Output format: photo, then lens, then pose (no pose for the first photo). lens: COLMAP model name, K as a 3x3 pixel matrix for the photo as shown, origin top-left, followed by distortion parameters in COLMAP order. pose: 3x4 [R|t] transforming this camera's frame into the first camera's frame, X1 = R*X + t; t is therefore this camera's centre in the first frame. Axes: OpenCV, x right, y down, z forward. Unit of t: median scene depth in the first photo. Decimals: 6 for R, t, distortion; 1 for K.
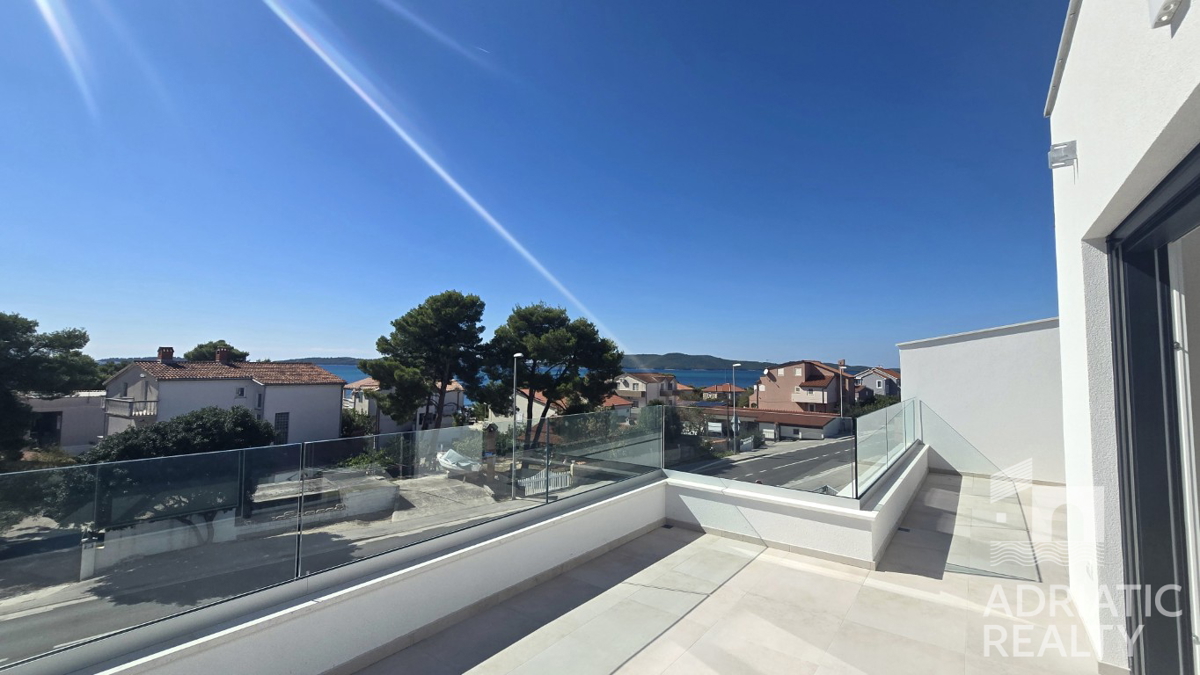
lens RADIAL K [[497.9, 0, 600.0], [0, 497.9, 337.5], [0, 0, 1]] dist [-0.012593, -0.000279]
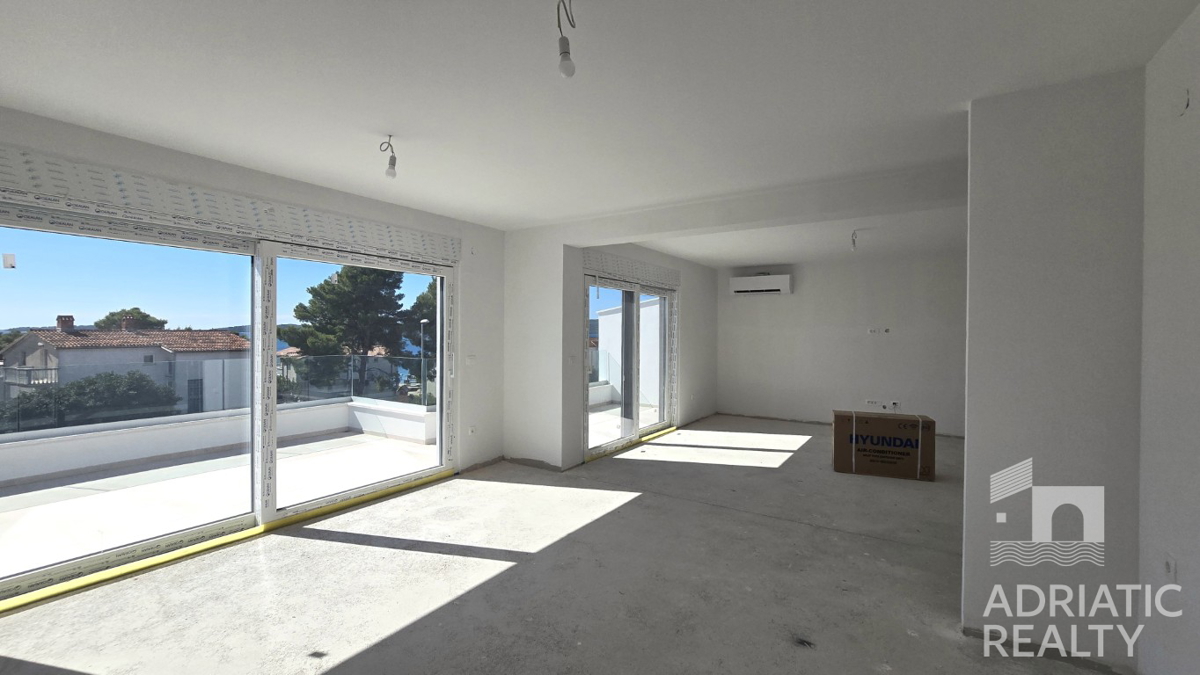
lens RADIAL K [[497.9, 0, 600.0], [0, 497.9, 337.5], [0, 0, 1]] dist [-0.012593, -0.000279]
pose [[0.996147, -0.008431, 0.087291, 0.085490], [0.002357, 0.997582, 0.069463, -0.001975], [-0.087666, -0.068989, 0.993758, -0.063726]]
